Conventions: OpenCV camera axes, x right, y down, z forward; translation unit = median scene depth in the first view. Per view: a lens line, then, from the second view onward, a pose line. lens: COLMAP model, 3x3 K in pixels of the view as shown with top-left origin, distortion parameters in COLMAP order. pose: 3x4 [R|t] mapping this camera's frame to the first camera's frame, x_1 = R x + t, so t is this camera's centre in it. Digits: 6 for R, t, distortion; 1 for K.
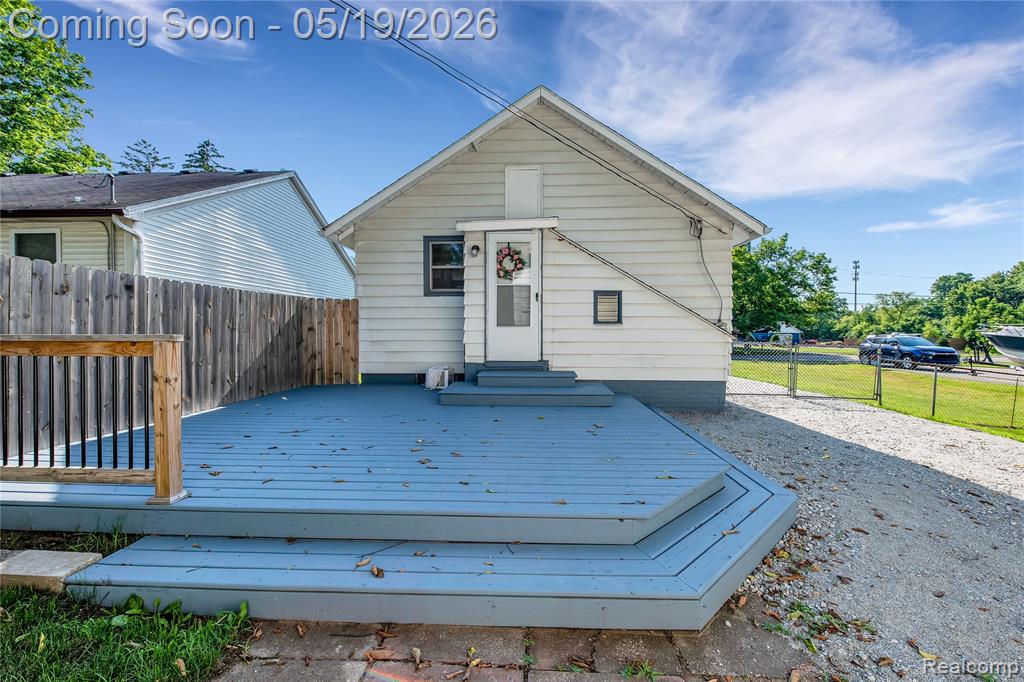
lens RADIAL K [[398.2, 0, 526.9], [0, 398.2, 330.9], [0, 0, 1]] dist [-0.008006, 0.000307]
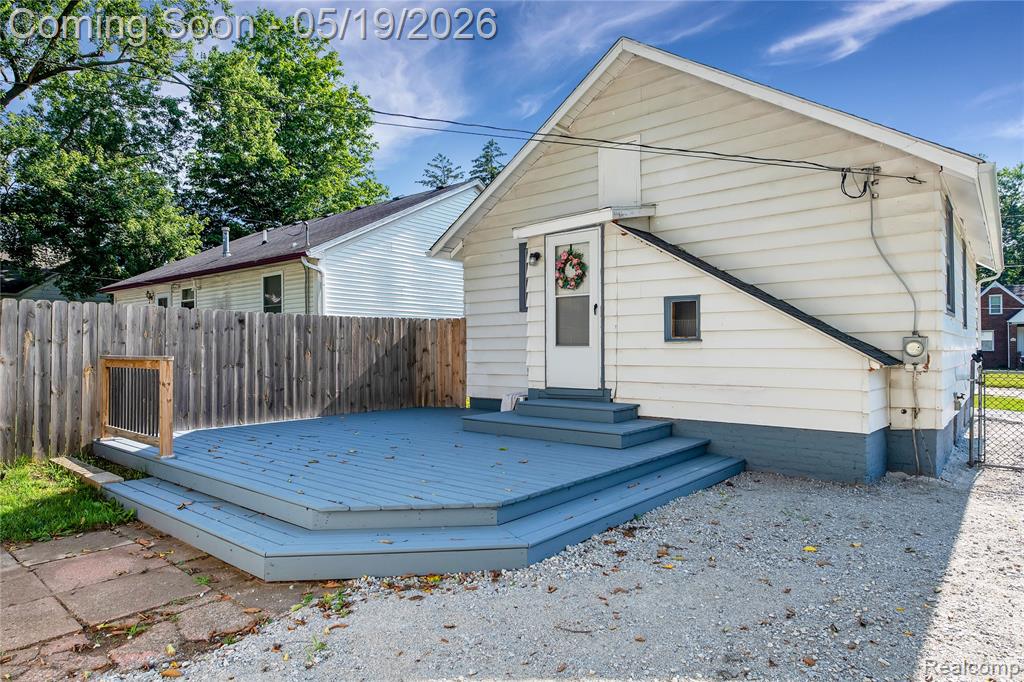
lens RADIAL K [[583.0, 0, 546.9], [0, 583.0, 346.7], [0, 0, 1]] dist [0.004551, 0.003773]
pose [[0.809037, -0.007367, -0.587711, 0.629902], [0.004570, 0.999970, -0.006244, -0.002843], [0.587739, 0.002366, 0.809047, -0.007924]]
